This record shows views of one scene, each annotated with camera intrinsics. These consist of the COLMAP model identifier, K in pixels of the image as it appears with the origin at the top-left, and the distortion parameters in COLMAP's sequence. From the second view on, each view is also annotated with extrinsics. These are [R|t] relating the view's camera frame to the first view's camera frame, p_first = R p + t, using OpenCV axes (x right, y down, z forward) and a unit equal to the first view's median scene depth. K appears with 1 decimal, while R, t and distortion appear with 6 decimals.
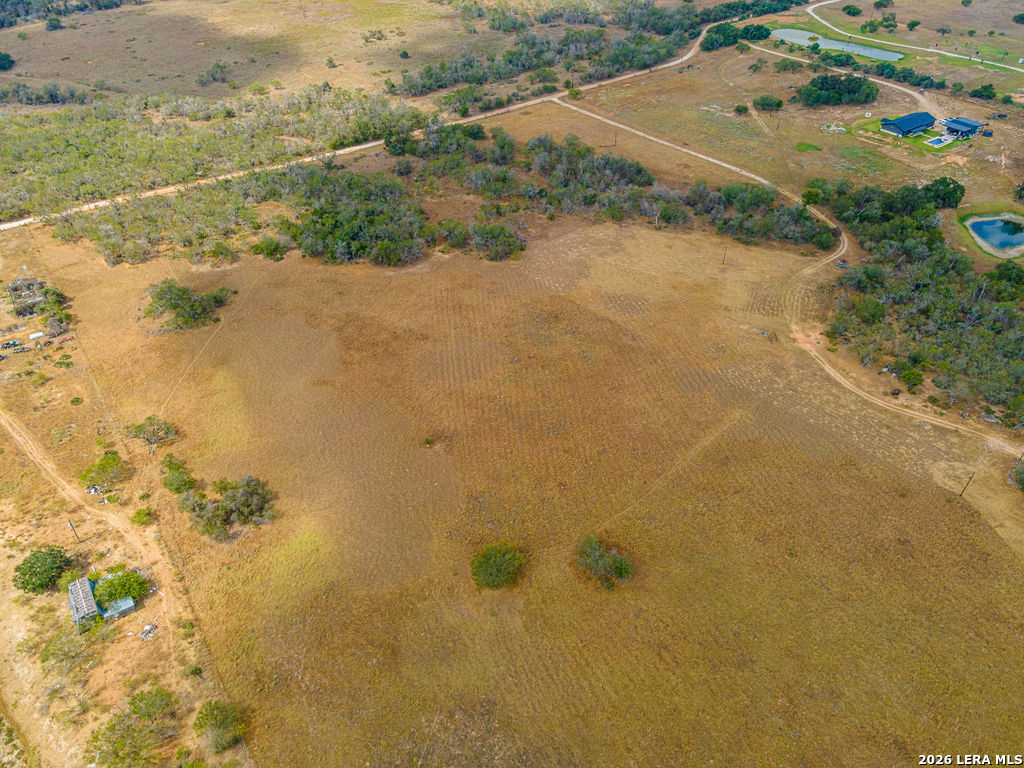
lens RADIAL K [[747.0, 0, 504.9], [0, 747.0, 371.3], [0, 0, 1]] dist [0.035217, 0.028995]
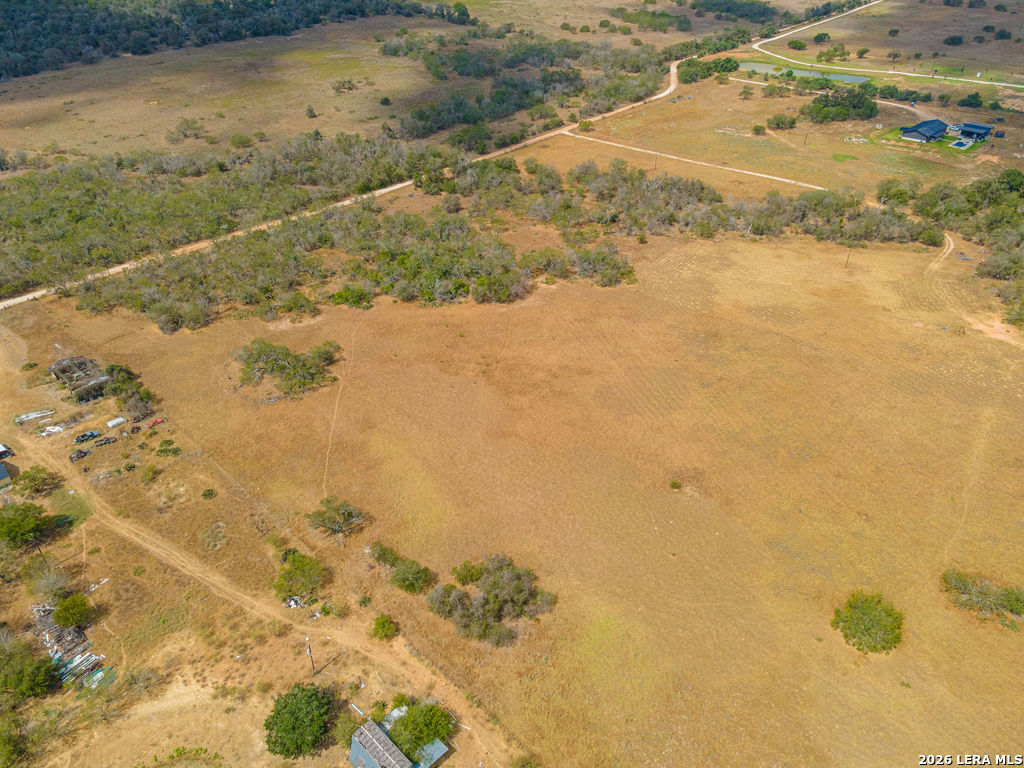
lens RADIAL K [[747.0, 0, 504.9], [0, 747.0, 371.3], [0, 0, 1]] dist [0.035217, 0.028995]
pose [[0.982481, -0.105775, 0.153435, -0.291325], [0.118588, 0.989962, -0.076888, 0.007835], [-0.143762, 0.093737, 0.985163, 0.143333]]
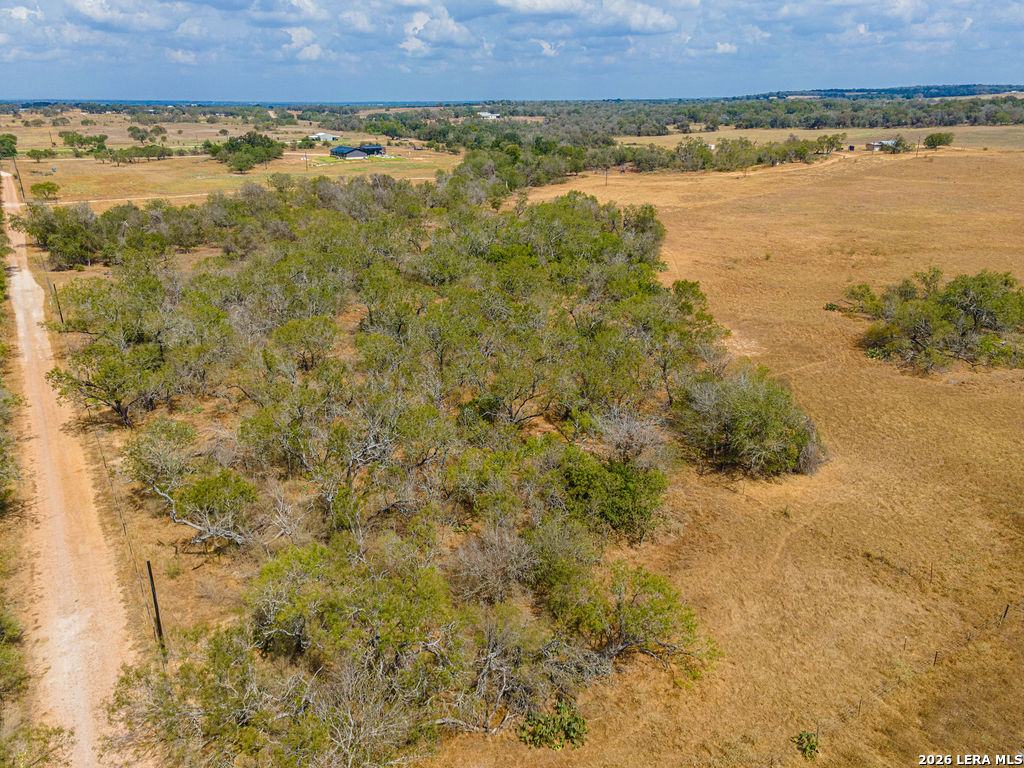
lens RADIAL K [[737.7, 0, 507.1], [0, 737.7, 386.4], [0, 0, 1]] dist [0.027395, 0.043209]
pose [[0.055648, -0.361379, 0.930757, -0.738408], [0.625365, 0.739316, 0.249660, -0.277707], [-0.778345, 0.568170, 0.267135, 1.003316]]
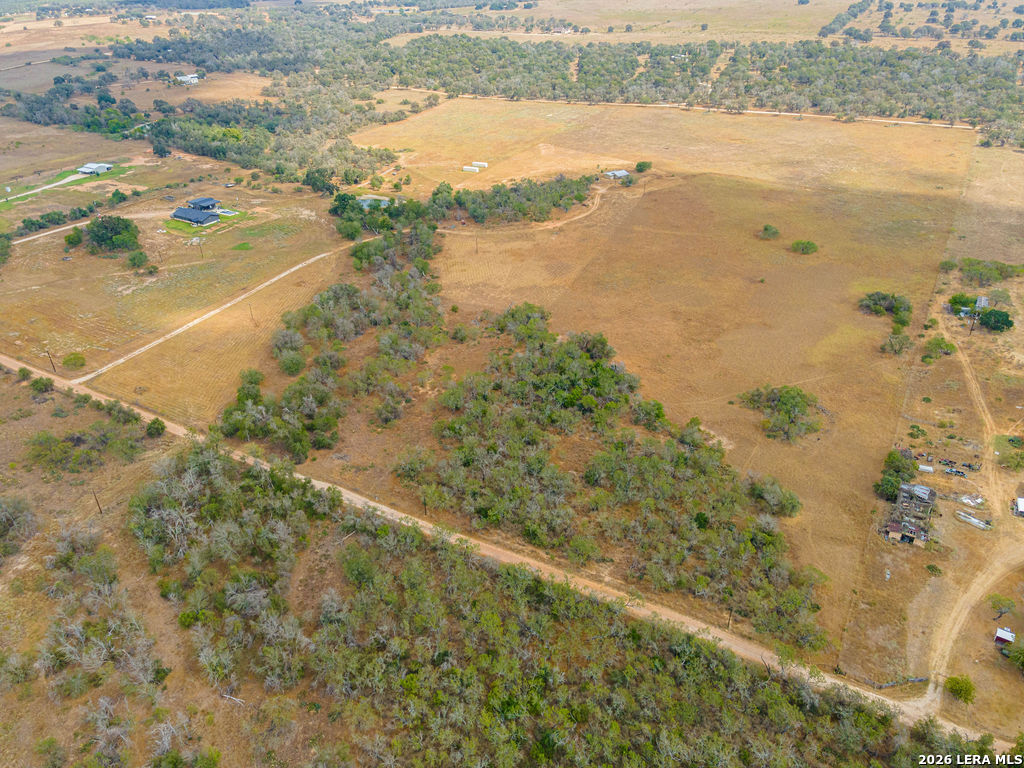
lens RADIAL K [[737.7, 0, 507.1], [0, 737.7, 386.4], [0, 0, 1]] dist [0.027395, 0.043209]
pose [[-0.419182, -0.459278, 0.783167, -0.935847], [0.579419, 0.528773, 0.620220, -0.842163], [-0.698971, 0.713766, 0.044463, 1.089359]]
